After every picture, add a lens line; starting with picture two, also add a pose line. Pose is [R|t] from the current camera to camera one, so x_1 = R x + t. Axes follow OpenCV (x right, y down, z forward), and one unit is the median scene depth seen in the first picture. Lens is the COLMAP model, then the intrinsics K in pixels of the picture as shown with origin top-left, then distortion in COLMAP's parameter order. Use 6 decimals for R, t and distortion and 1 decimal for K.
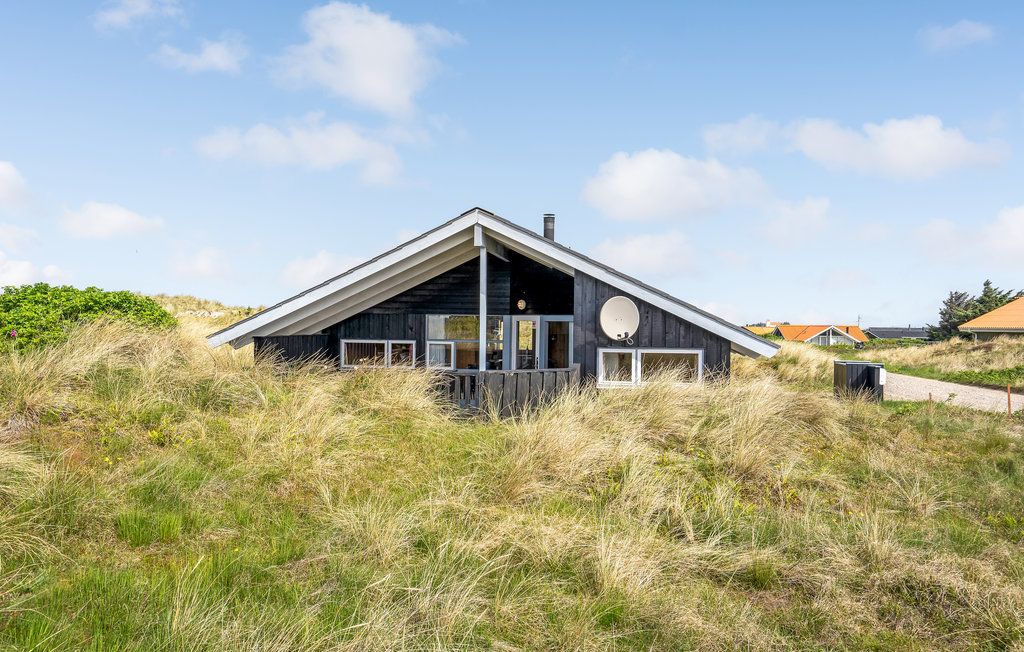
lens RADIAL K [[711.2, 0, 512.0], [0, 711.2, 326.0], [0, 0, 1]] dist [0.001647, 0.000014]
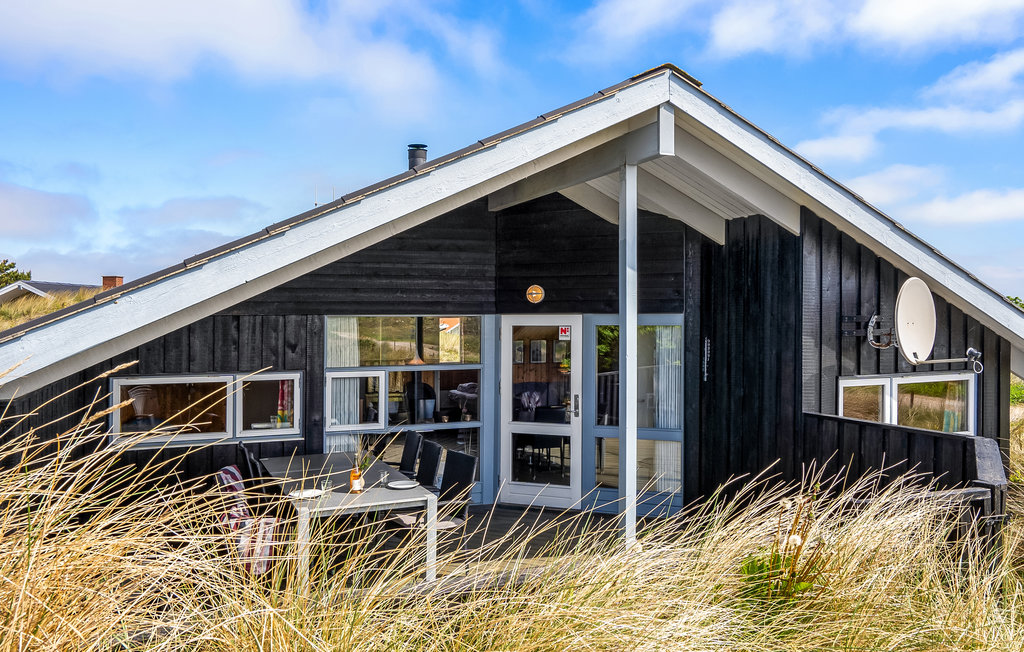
lens RADIAL K [[783.4, 0, 511.3], [0, 783.4, 301.2], [0, 0, 1]] dist [-0.005391, -0.000077]
pose [[0.855722, -0.005770, 0.517404, -0.321309], [0.017462, 0.999690, -0.017731, -0.016415], [-0.517141, 0.024207, 0.855558, 0.562512]]
